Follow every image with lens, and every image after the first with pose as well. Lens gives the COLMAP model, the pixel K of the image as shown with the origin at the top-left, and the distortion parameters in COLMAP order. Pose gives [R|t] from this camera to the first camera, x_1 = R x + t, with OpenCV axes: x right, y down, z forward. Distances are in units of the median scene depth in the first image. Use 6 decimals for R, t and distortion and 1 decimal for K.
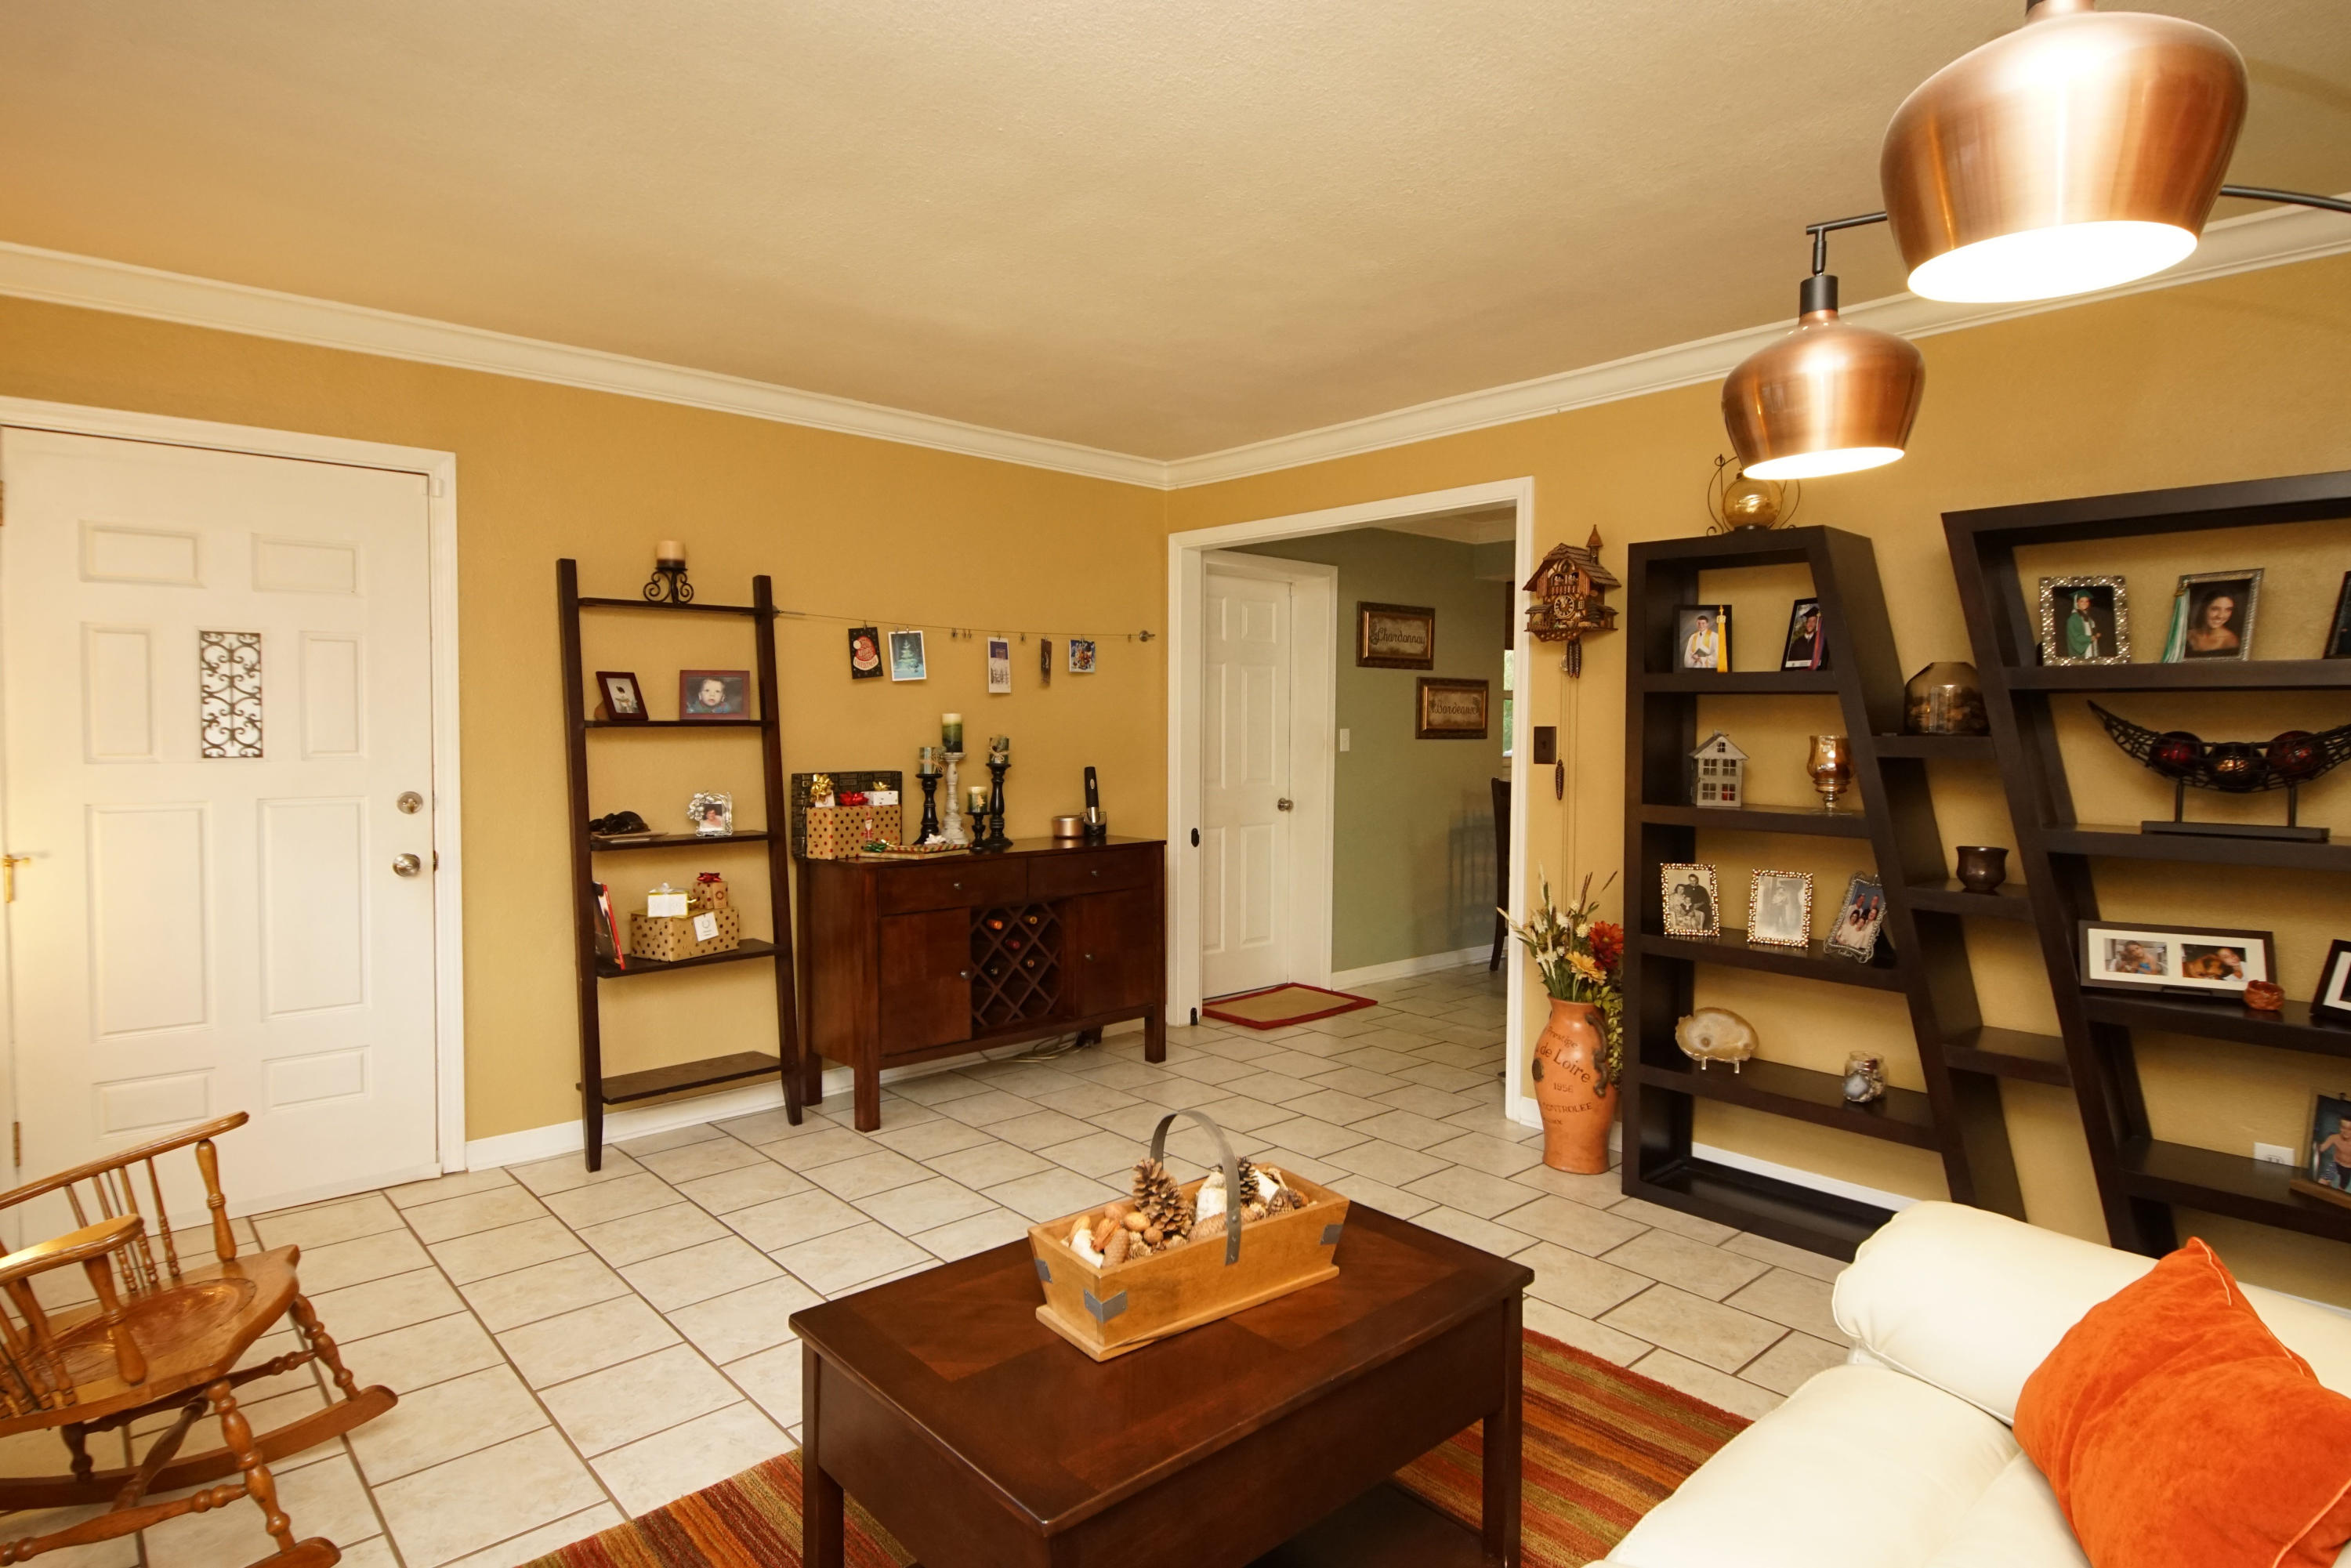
lens RADIAL K [[1257.9, 0, 1162.8], [0, 1257.9, 770.6], [0, 0, 1]] dist [0.045606, -0.039117]
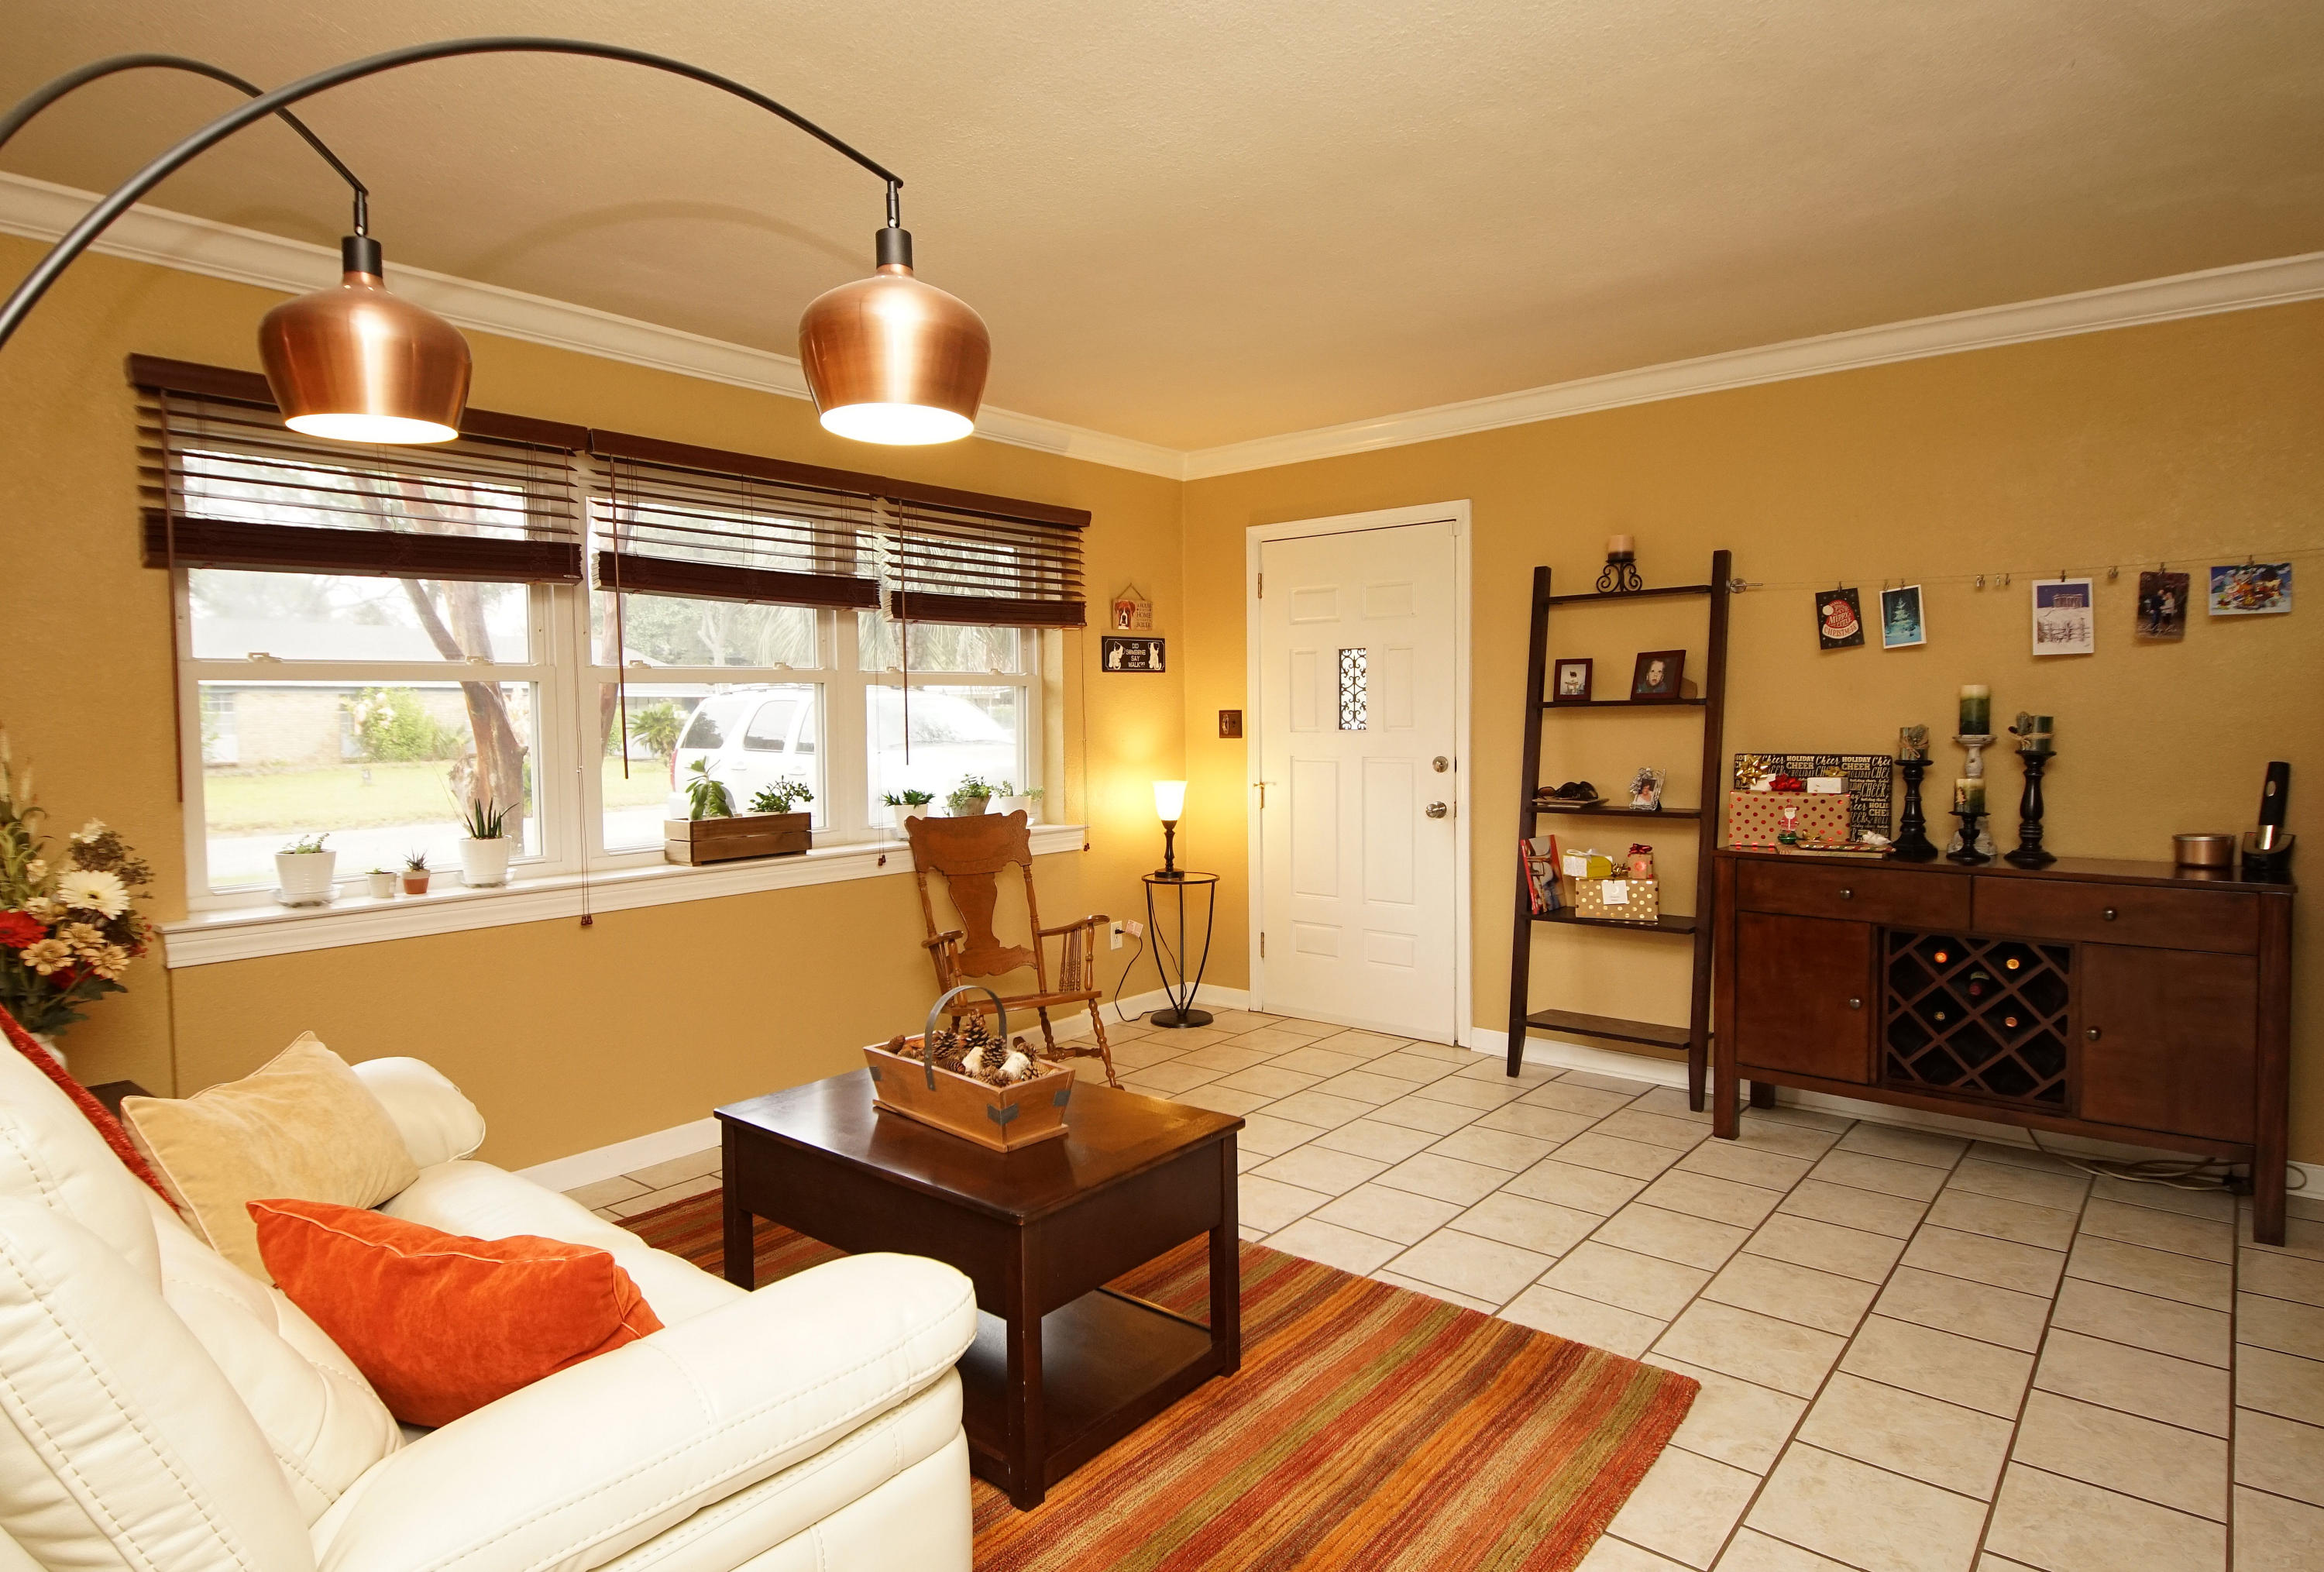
lens RADIAL K [[1290.2, 0, 1144.1], [0, 1290.2, 764.8], [0, 0, 1]] dist [0.002014, 0.000086]
pose [[0.136662, 0.034566, -0.990015, 0.640781], [-0.026261, 0.999166, 0.031261, -0.008366], [0.990270, 0.021726, 0.137456, 0.440487]]
